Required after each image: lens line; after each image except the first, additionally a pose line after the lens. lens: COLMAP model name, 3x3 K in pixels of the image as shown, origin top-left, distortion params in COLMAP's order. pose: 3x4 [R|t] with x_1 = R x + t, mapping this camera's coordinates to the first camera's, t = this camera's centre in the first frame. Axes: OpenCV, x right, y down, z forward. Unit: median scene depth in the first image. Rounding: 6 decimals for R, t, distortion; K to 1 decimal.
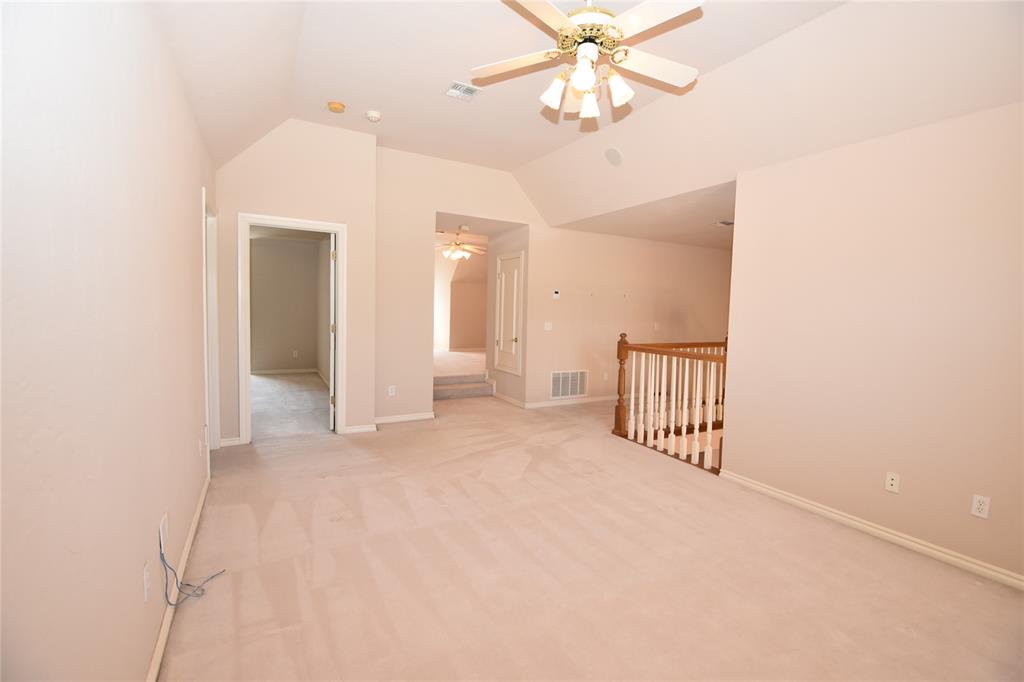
lens RADIAL K [[458.4, 0, 511.8], [0, 458.4, 338.3], [0, 0, 1]] dist [0.001043, -0.000566]
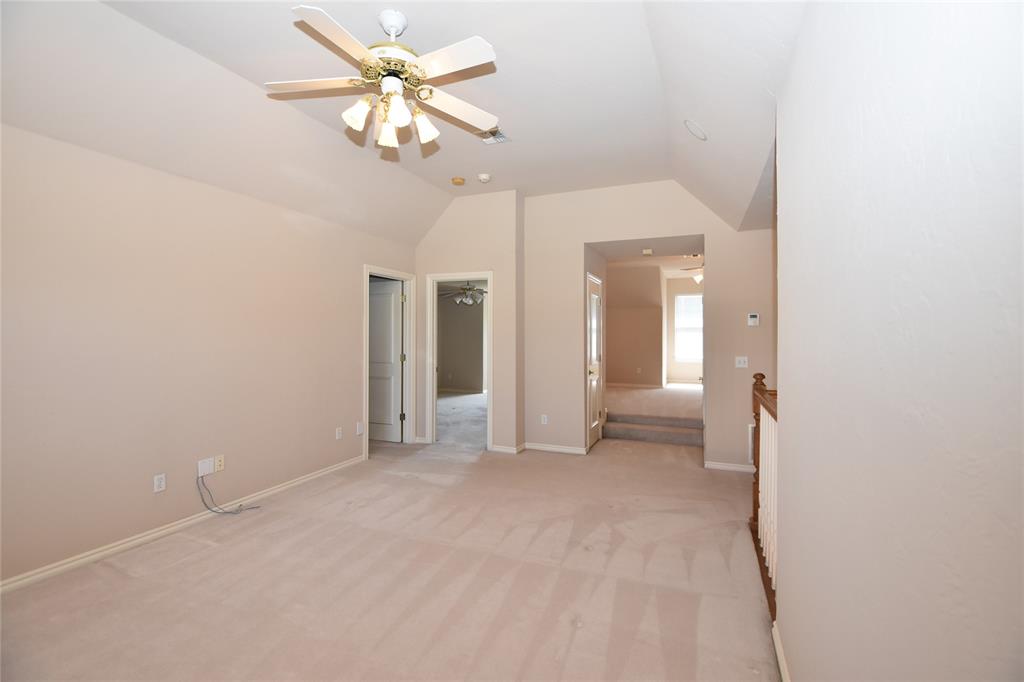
lens RADIAL K [[458.4, 0, 512.0], [0, 458.4, 339.1], [0, 0, 1]] dist [0.001043, -0.000566]
pose [[0.623042, -0.018272, -0.781975, 0.544226], [-0.034913, 0.998081, -0.051138, -0.014773], [0.781409, 0.059163, 0.621209, 0.295583]]
